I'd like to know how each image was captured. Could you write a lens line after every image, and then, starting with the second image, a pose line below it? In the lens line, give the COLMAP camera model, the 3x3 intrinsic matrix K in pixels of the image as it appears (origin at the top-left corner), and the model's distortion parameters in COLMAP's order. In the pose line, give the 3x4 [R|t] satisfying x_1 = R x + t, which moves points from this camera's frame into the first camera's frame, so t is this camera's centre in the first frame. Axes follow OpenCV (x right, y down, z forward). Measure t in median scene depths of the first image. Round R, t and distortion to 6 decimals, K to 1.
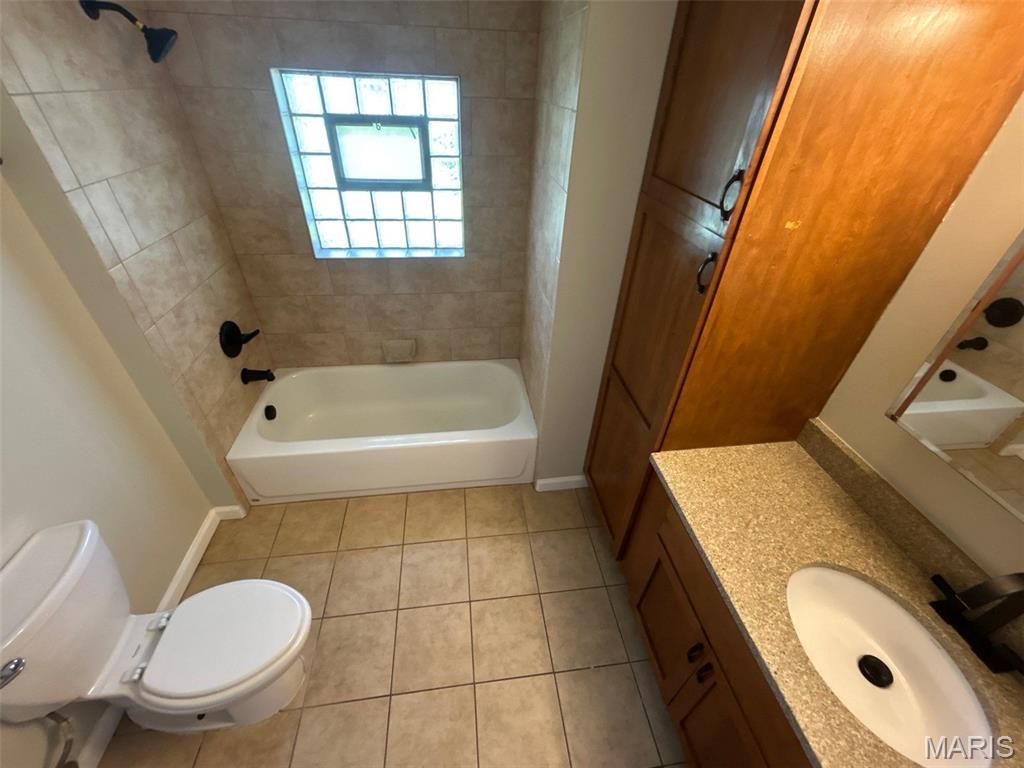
lens RADIAL K [[413.6, 0, 511.7], [0, 413.6, 382.6], [0, 0, 1]] dist [-0.000904, 0.000751]
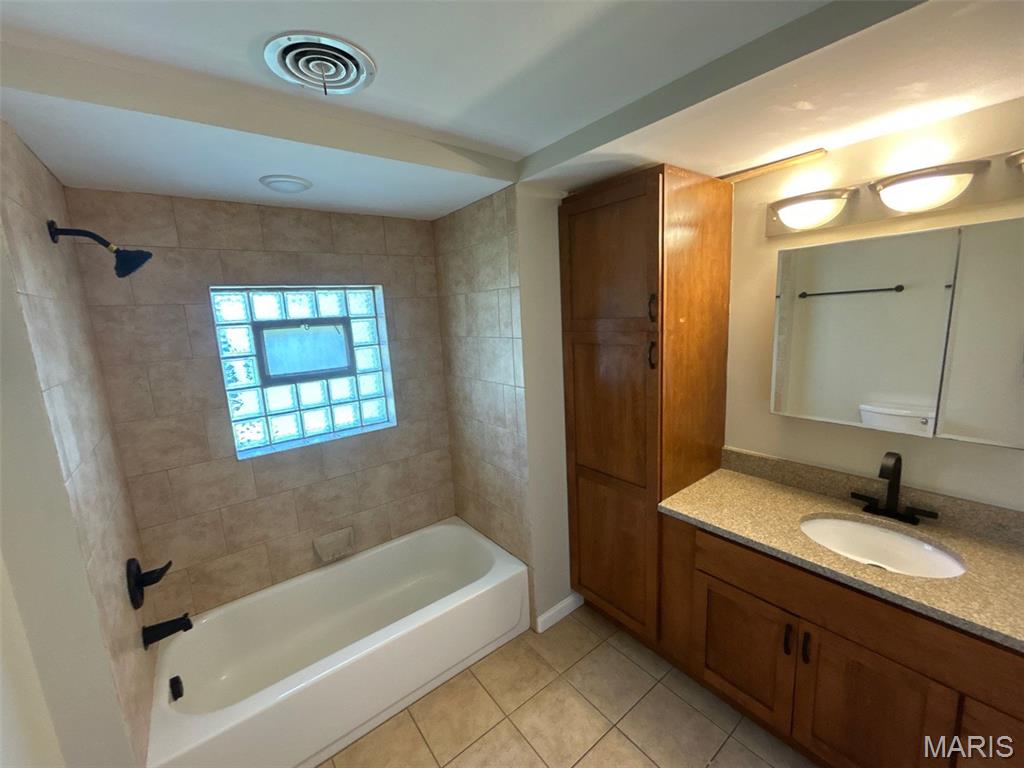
lens RADIAL K [[413.6, 0, 511.7], [0, 413.6, 382.6], [0, 0, 1]] dist [-0.000904, 0.000751]
pose [[0.860749, -0.166193, 0.481135, -0.383974], [0.365722, 0.859352, -0.357438, 0.095006], [-0.354061, 0.483626, 0.800467, -0.003308]]
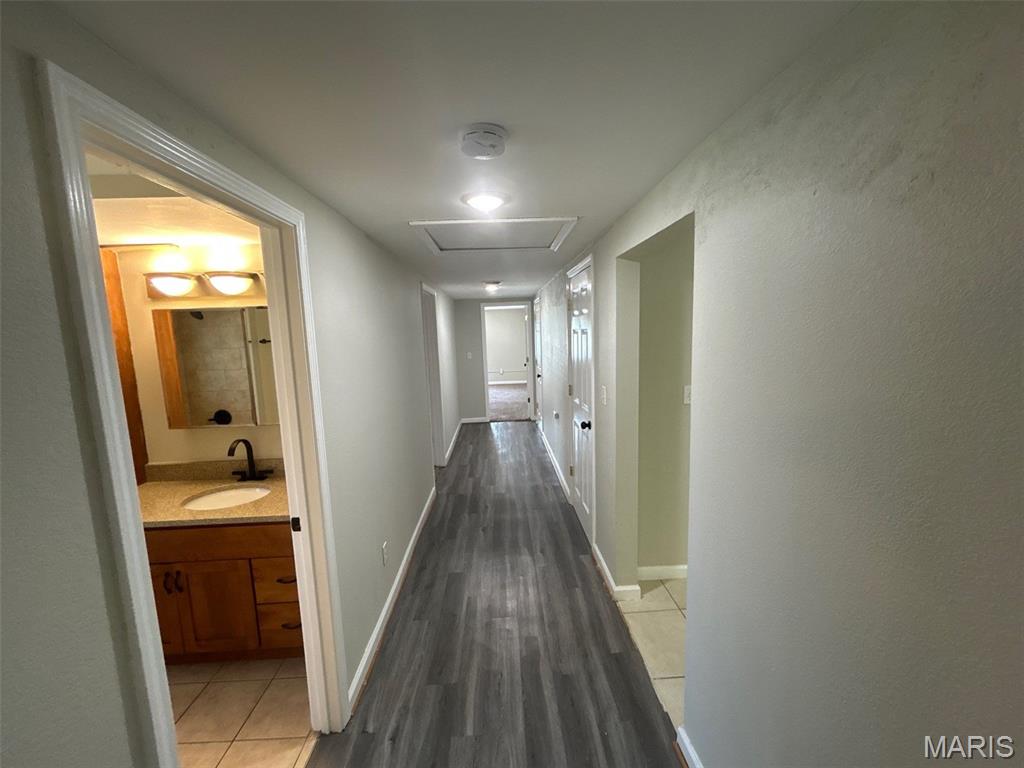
lens RADIAL K [[413.6, 0, 511.7], [0, 413.6, 382.6], [0, 0, 1]] dist [-0.000904, 0.000751]
pose [[0.092050, -0.172207, 0.980751, -0.527708], [0.617677, 0.782412, 0.079408, 0.426756], [-0.781026, 0.598478, 0.178389, -0.486744]]
